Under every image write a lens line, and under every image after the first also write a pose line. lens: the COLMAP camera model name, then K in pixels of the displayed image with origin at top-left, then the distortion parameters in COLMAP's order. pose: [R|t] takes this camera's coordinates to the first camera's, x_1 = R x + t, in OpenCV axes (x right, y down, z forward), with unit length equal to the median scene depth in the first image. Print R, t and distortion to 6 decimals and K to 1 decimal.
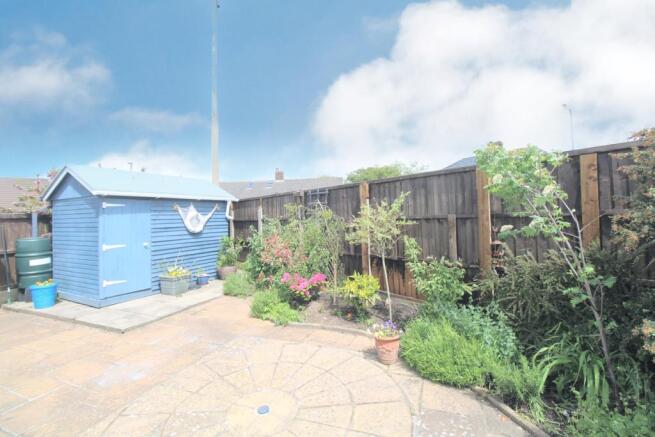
lens RADIAL K [[308.1, 0, 326.7], [0, 308.1, 213.6], [0, 0, 1]] dist [0.000181, -0.000032]
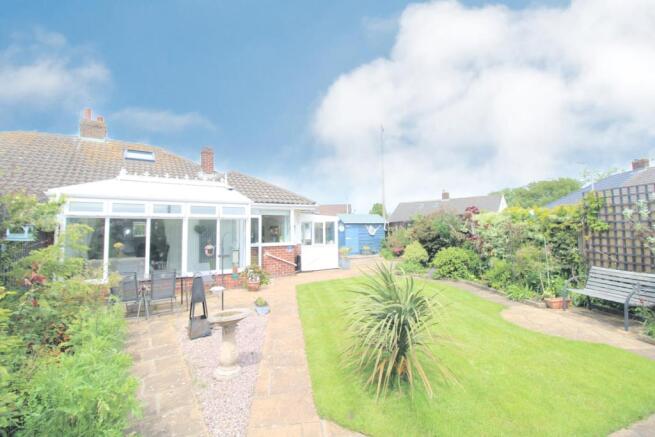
lens RADIAL K [[308.1, 0, 326.7], [0, 308.1, 213.6], [0, 0, 1]] dist [0.000181, -0.000032]
pose [[0.812687, -0.019808, -0.582363, 0.856589], [0.002910, 0.999548, -0.029936, -0.050463], [0.582693, 0.022634, 0.812377, -1.495487]]
